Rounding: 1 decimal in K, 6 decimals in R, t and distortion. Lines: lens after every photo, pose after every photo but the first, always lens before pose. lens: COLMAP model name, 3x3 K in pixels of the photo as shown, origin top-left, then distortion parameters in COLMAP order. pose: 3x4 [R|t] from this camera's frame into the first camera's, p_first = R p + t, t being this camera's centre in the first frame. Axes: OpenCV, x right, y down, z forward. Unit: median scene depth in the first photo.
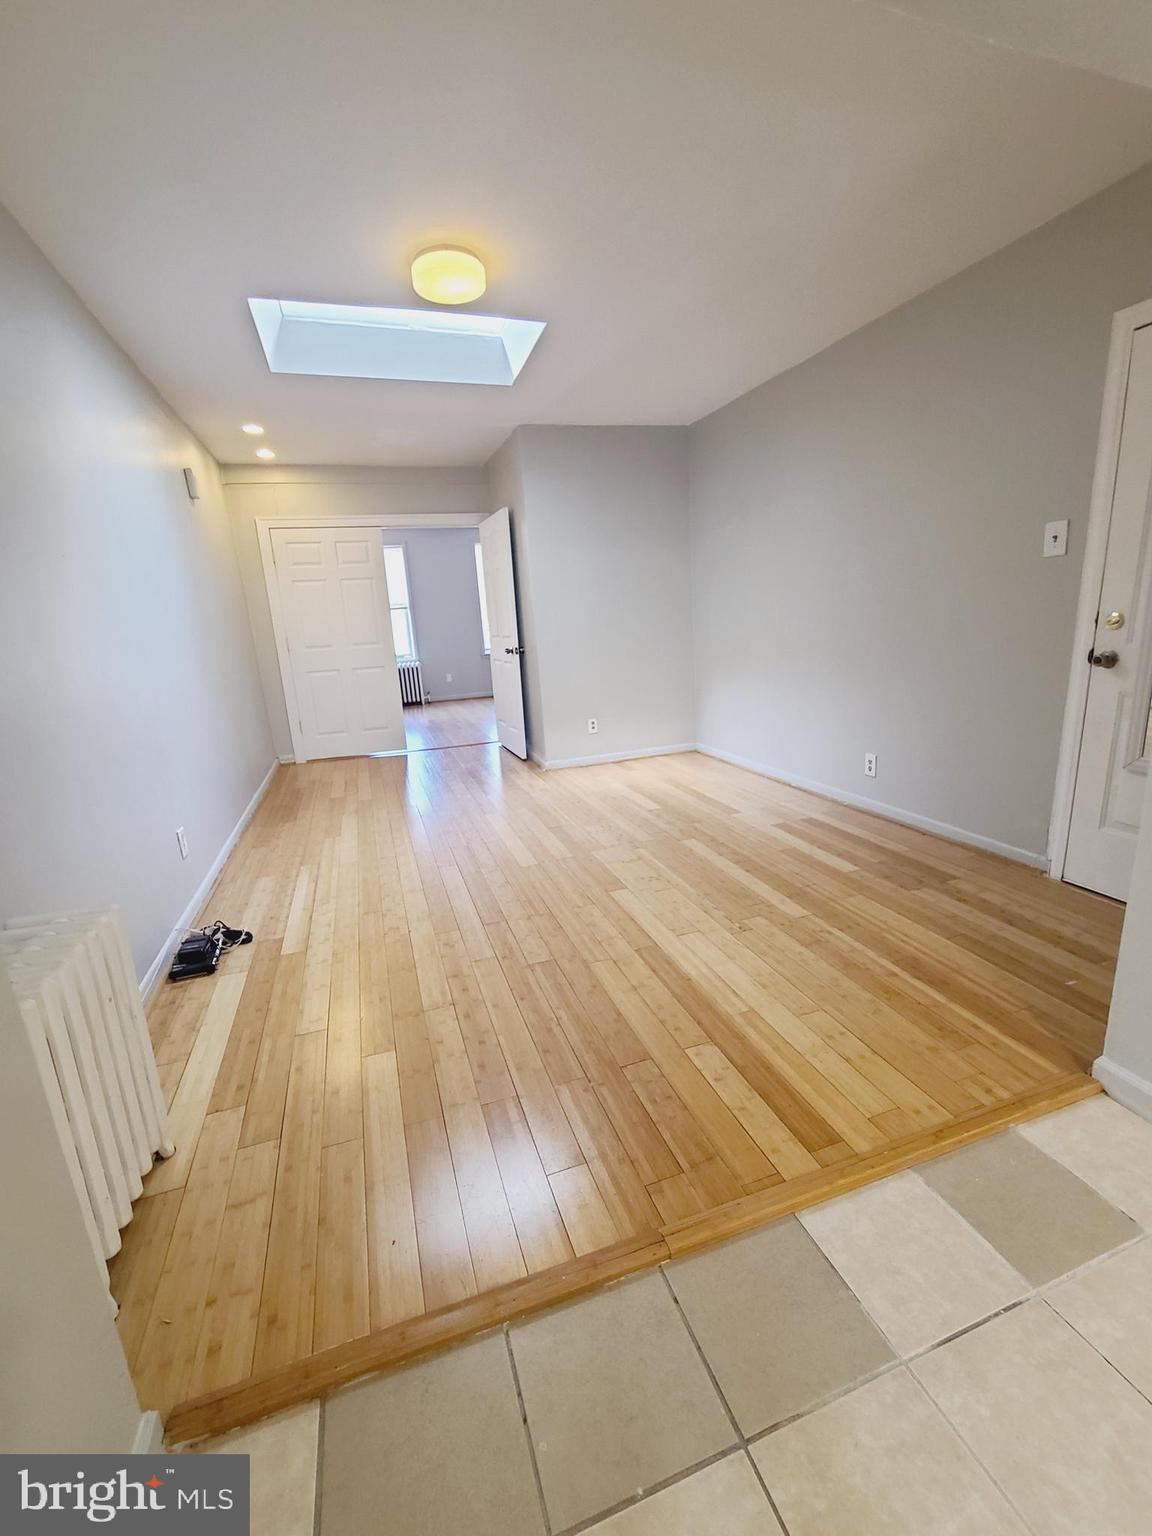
lens RADIAL K [[630.0, 0, 570.9], [0, 630.0, 765.1], [0, 0, 1]] dist [-0.009213, 0.000044]
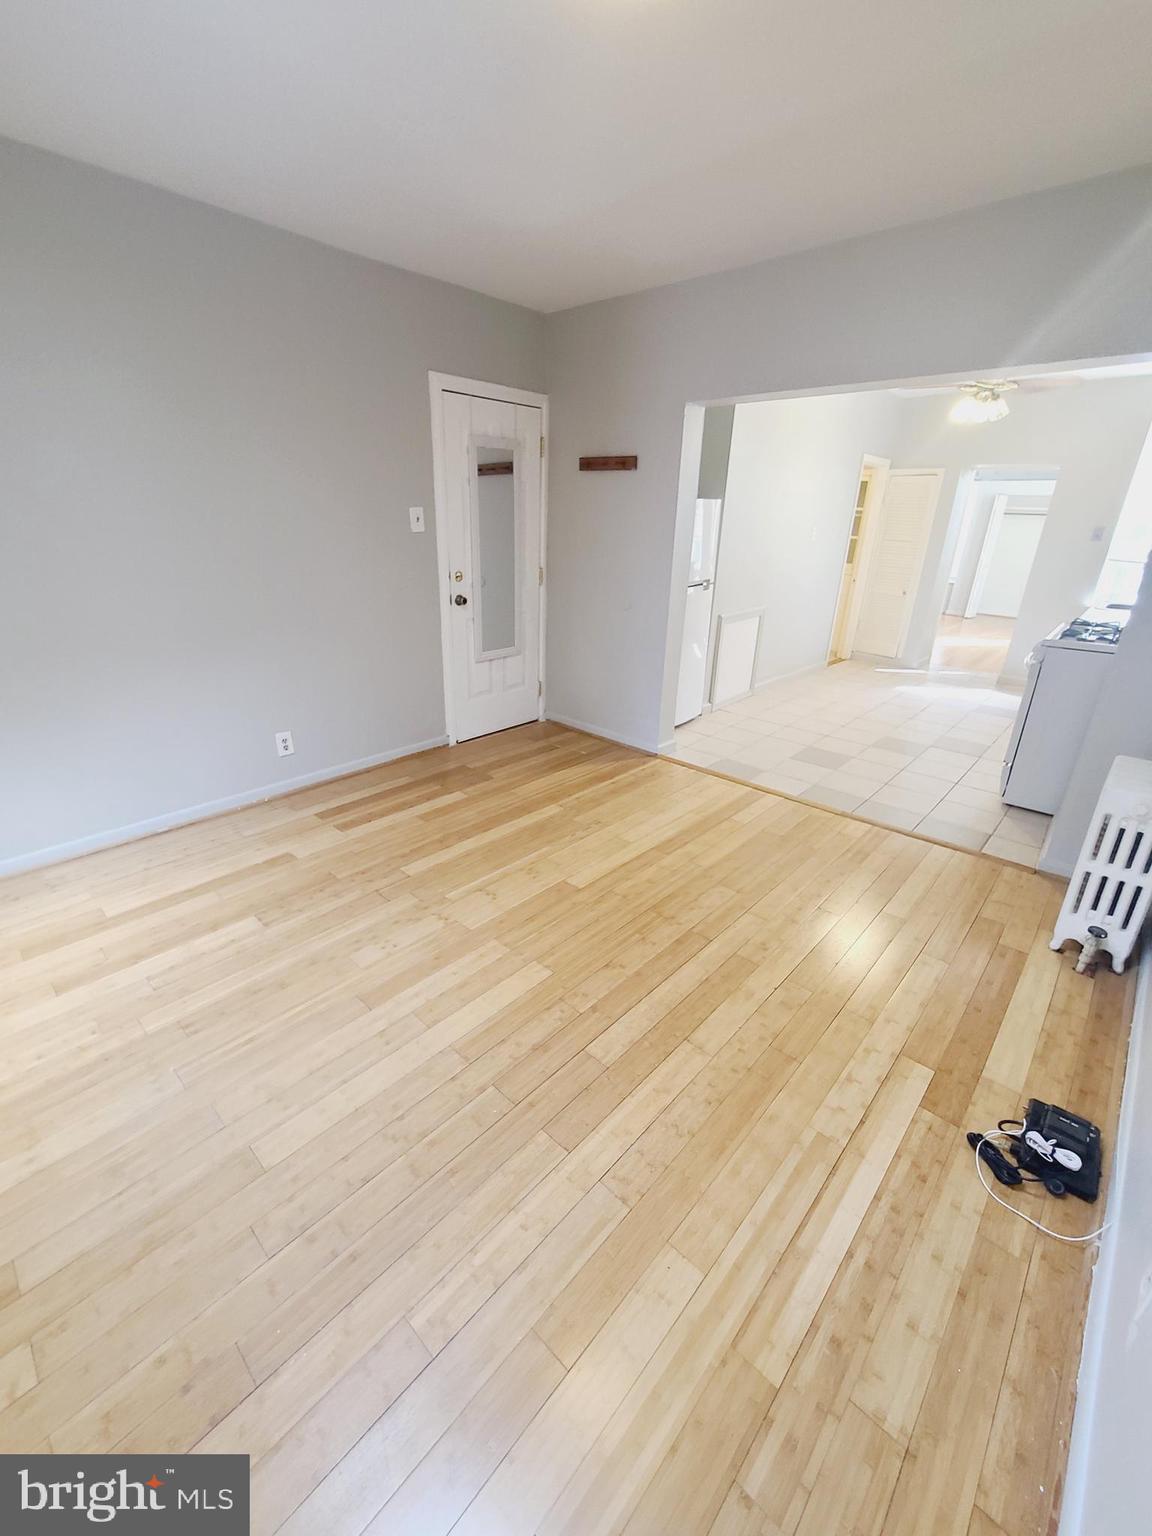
lens RADIAL K [[630.0, 0, 570.9], [0, 630.0, 765.1], [0, 0, 1]] dist [-0.009213, 0.000044]
pose [[-0.475856, -0.281859, 0.833137, -0.605408], [0.211646, 0.882728, 0.419520, -0.325297], [-0.853679, 0.375961, -0.360397, 1.174659]]
